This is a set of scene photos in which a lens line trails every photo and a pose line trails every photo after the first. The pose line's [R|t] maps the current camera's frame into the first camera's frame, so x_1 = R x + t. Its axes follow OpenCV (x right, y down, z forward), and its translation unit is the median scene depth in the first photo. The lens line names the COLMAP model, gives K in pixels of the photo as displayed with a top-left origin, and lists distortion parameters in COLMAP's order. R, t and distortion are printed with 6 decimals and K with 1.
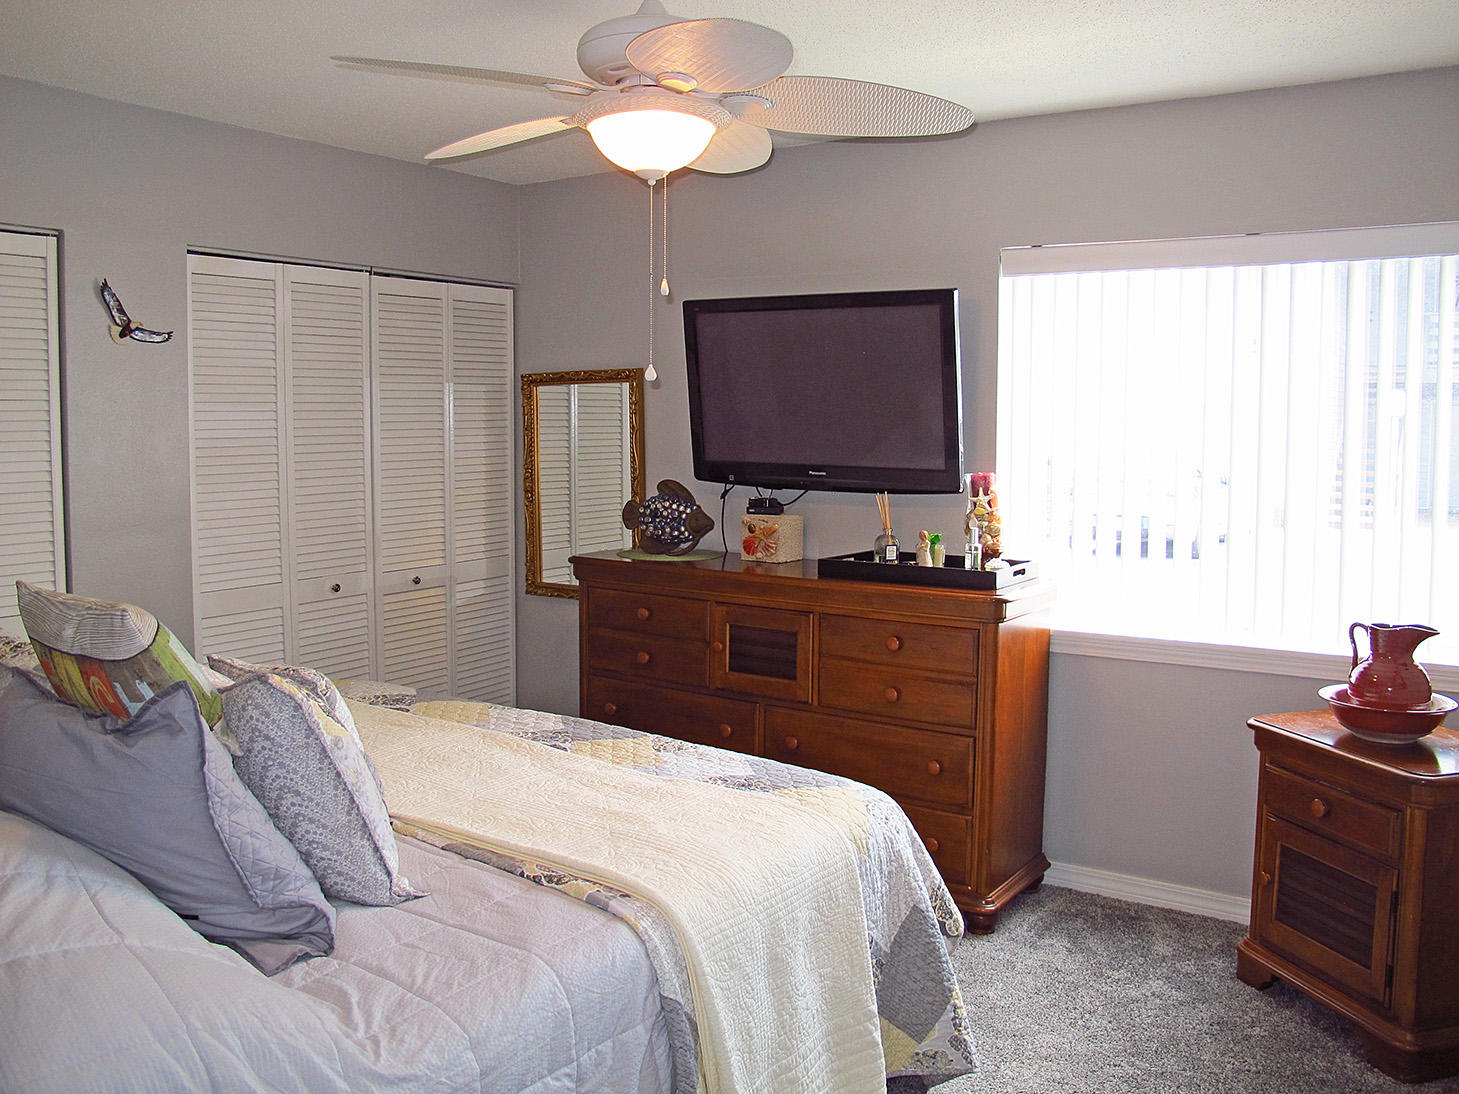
lens RADIAL K [[1254.4, 0, 727.2], [0, 1254.4, 514.4], [0, 0, 1]] dist [-0.148536, 0.106688]
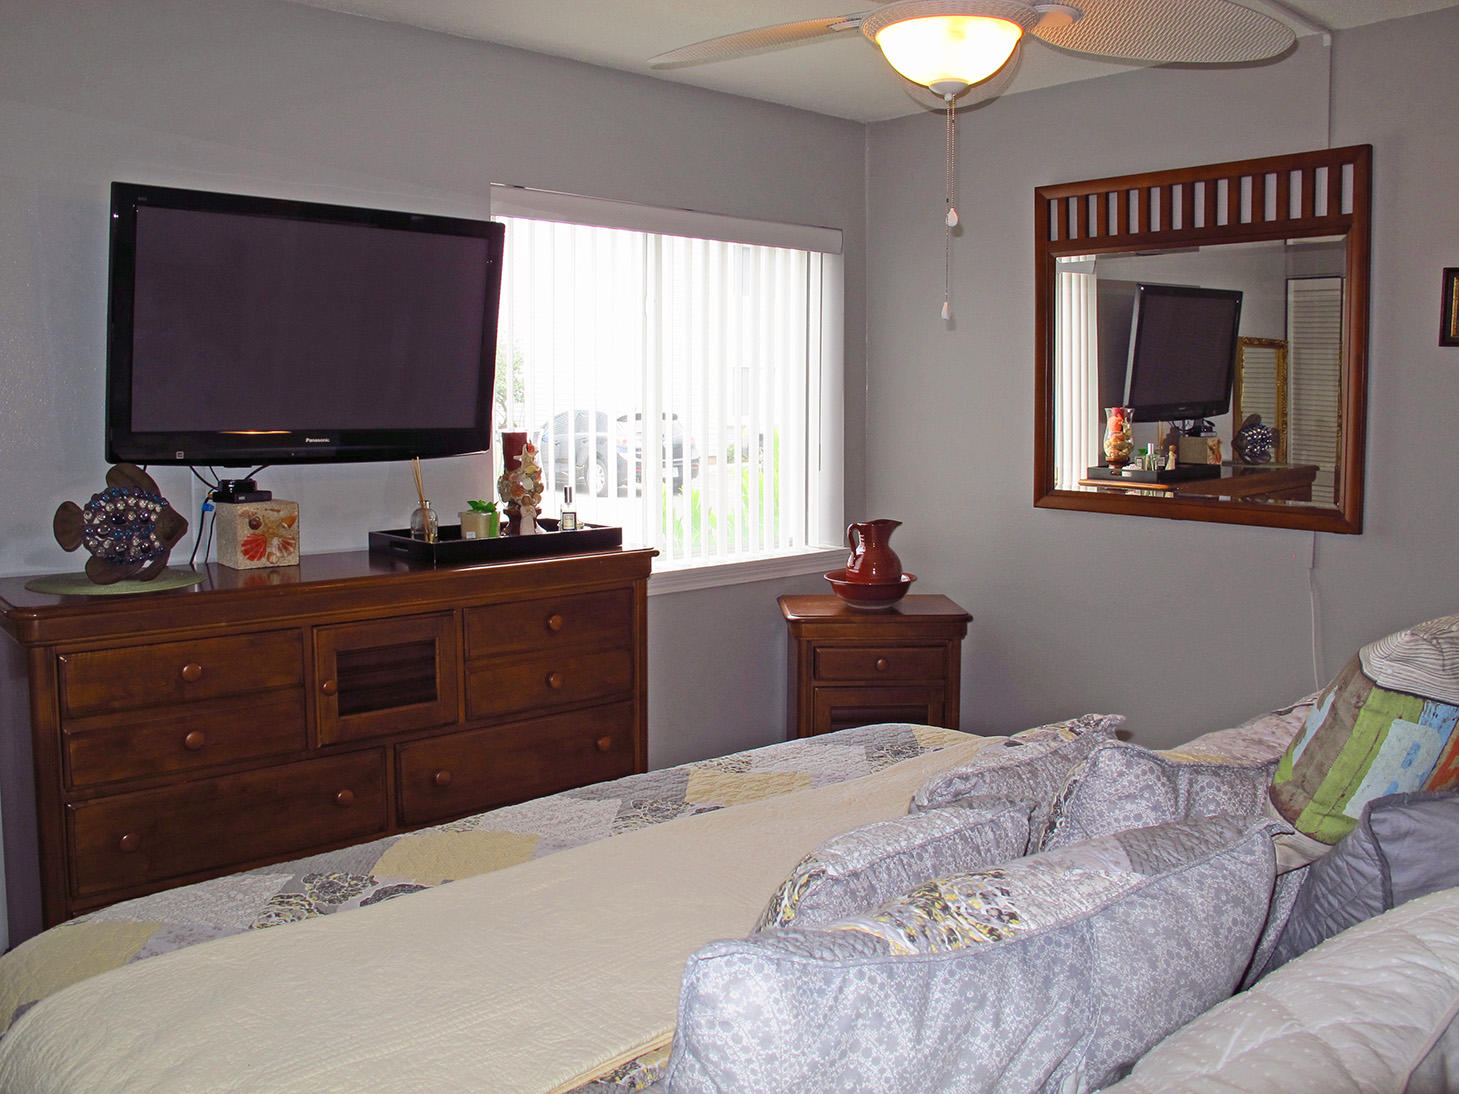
lens RADIAL K [[1254.4, 0, 727.2], [0, 1254.4, 514.4], [0, 0, 1]] dist [-0.148536, 0.106688]
pose [[0.230580, -0.092489, 0.968648, -0.602248], [0.079307, 0.993947, 0.076026, -0.025652], [-0.969816, 0.059290, 0.236520, 0.589397]]
